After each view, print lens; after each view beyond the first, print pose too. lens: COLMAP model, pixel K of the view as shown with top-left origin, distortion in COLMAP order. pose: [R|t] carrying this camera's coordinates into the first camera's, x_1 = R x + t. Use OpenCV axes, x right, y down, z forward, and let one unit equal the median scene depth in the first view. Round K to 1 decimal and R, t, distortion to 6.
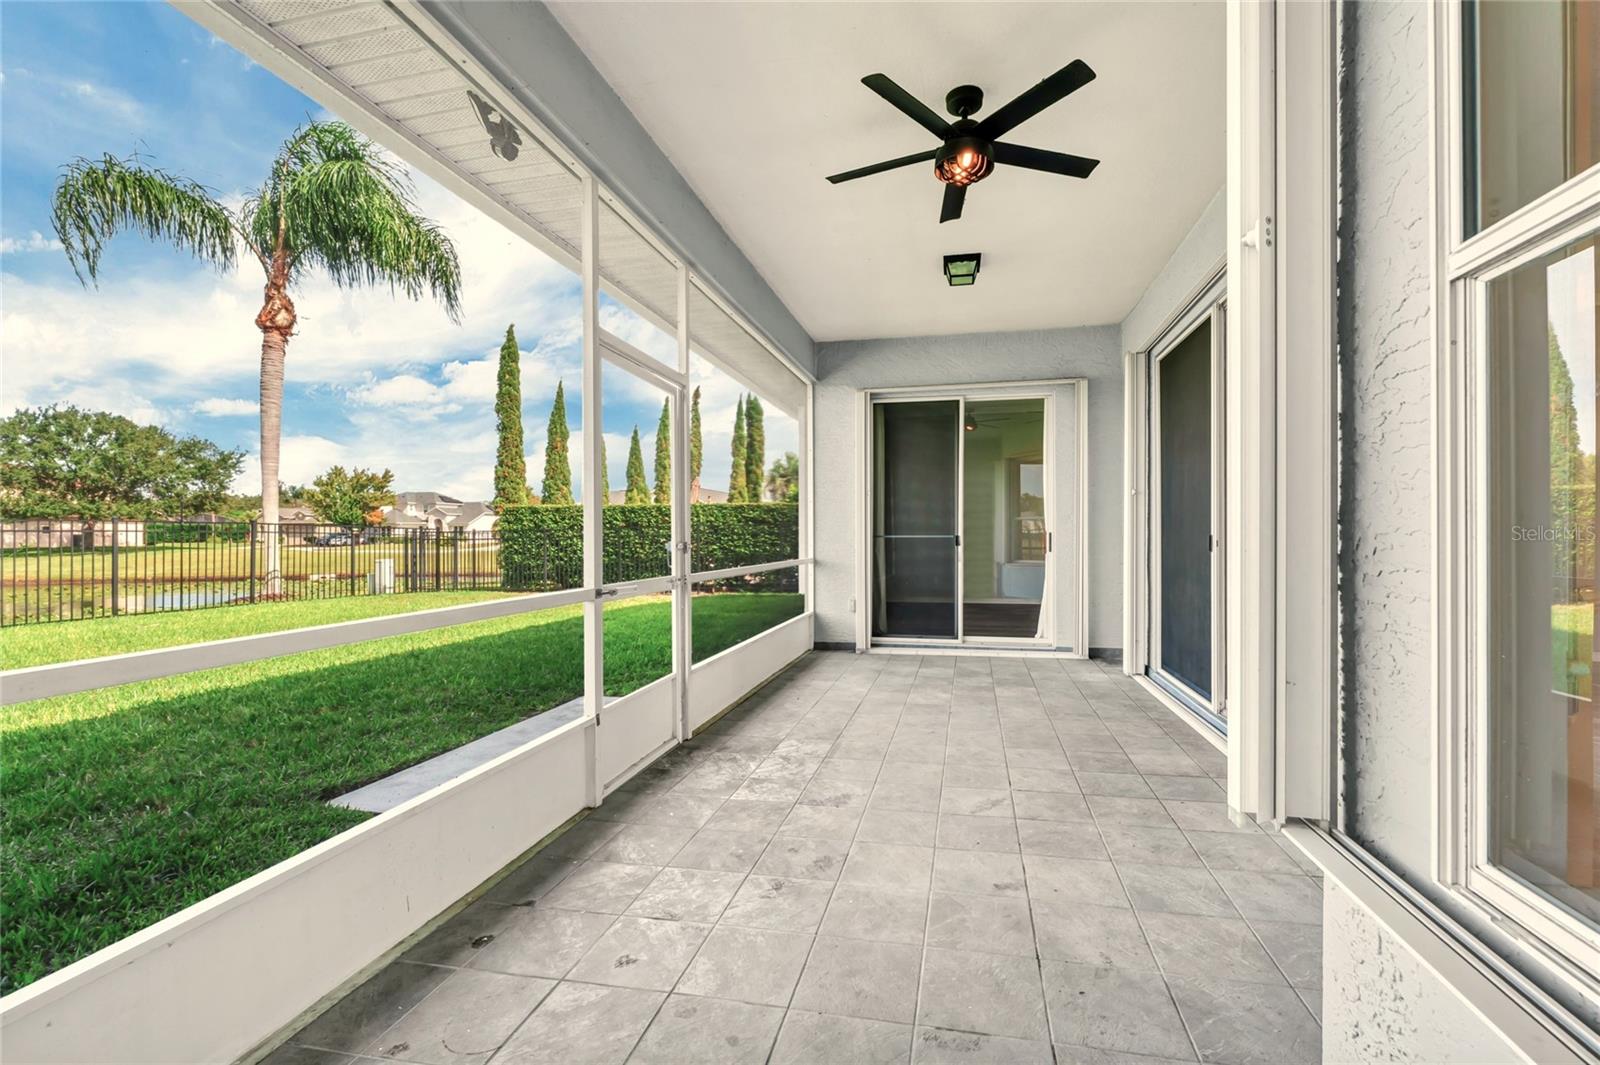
lens RADIAL K [[670.4, 0, 806.1], [0, 670.4, 531.4], [0, 0, 1]] dist [0.000353, 0.000041]
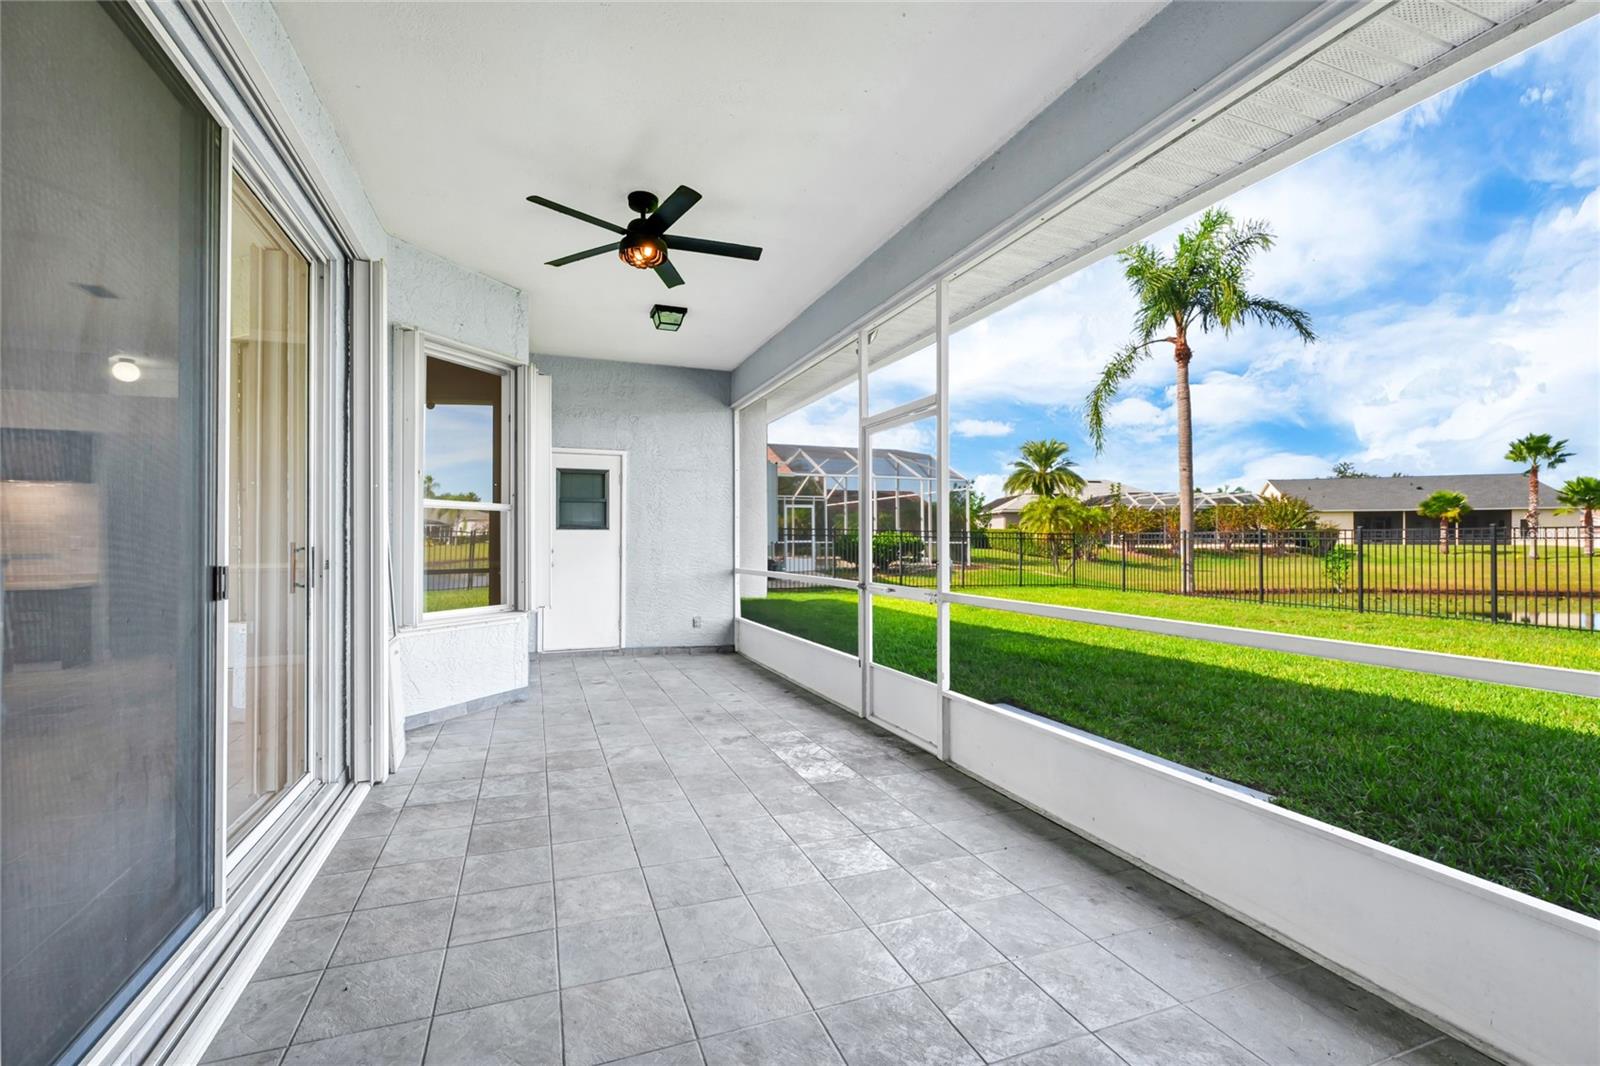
lens RADIAL K [[670.4, 0, 806.1], [0, 670.4, 531.9], [0, 0, 1]] dist [0.000353, 0.000041]
pose [[-0.811577, -0.002290, -0.584240, 0.626456], [0.009433, 0.999811, -0.017024, -0.005535], [0.584169, -0.019327, -0.811402, 1.910258]]
